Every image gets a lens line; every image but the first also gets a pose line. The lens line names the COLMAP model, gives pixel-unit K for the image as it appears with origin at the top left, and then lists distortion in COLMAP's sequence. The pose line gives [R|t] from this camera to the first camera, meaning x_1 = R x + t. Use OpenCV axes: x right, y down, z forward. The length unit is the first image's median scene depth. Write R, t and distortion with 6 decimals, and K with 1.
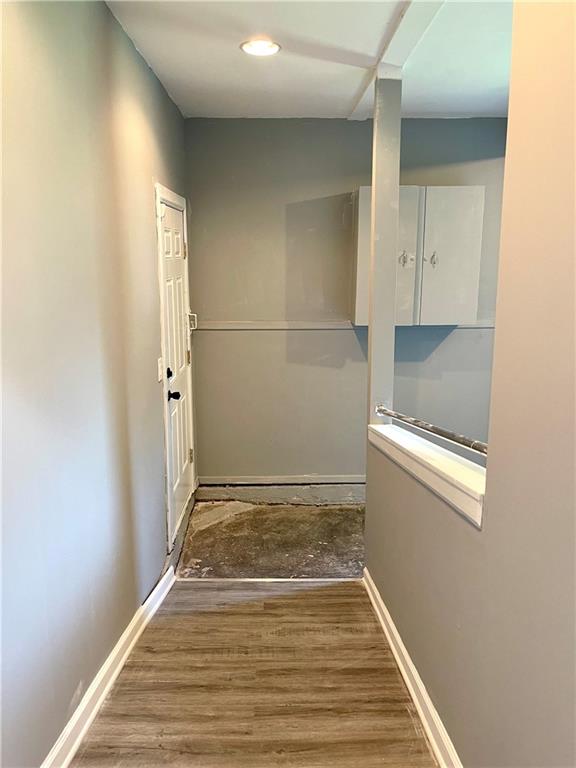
lens RADIAL K [[563.3, 0, 288.0], [0, 563.3, 384.0], [0, 0, 1]] dist [0.000065, -0.000421]
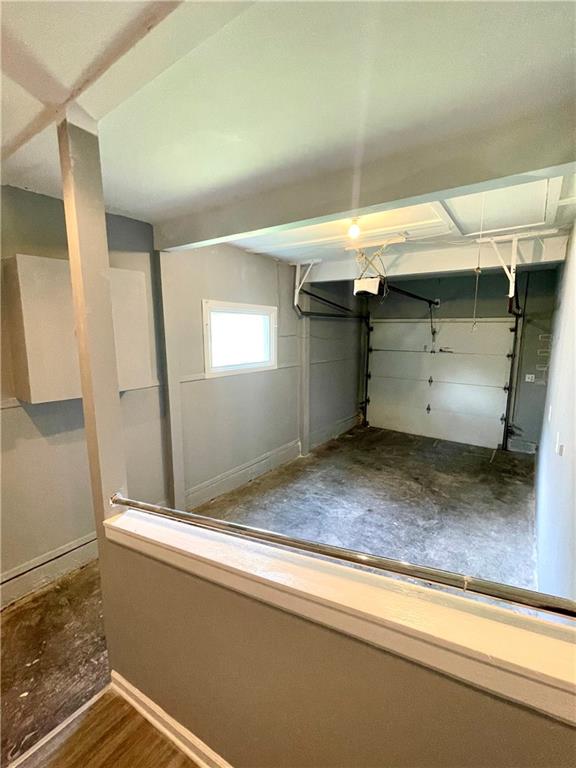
lens RADIAL K [[339.3, 0, 288.0], [0, 339.3, 384.0], [0, 0, 1]] dist [0.001456, -0.000413]
pose [[0.611236, -0.117010, 0.782751, -0.070048], [0.166108, 0.985949, 0.017674, -0.100691], [-0.773821, 0.119218, 0.622084, 0.423482]]
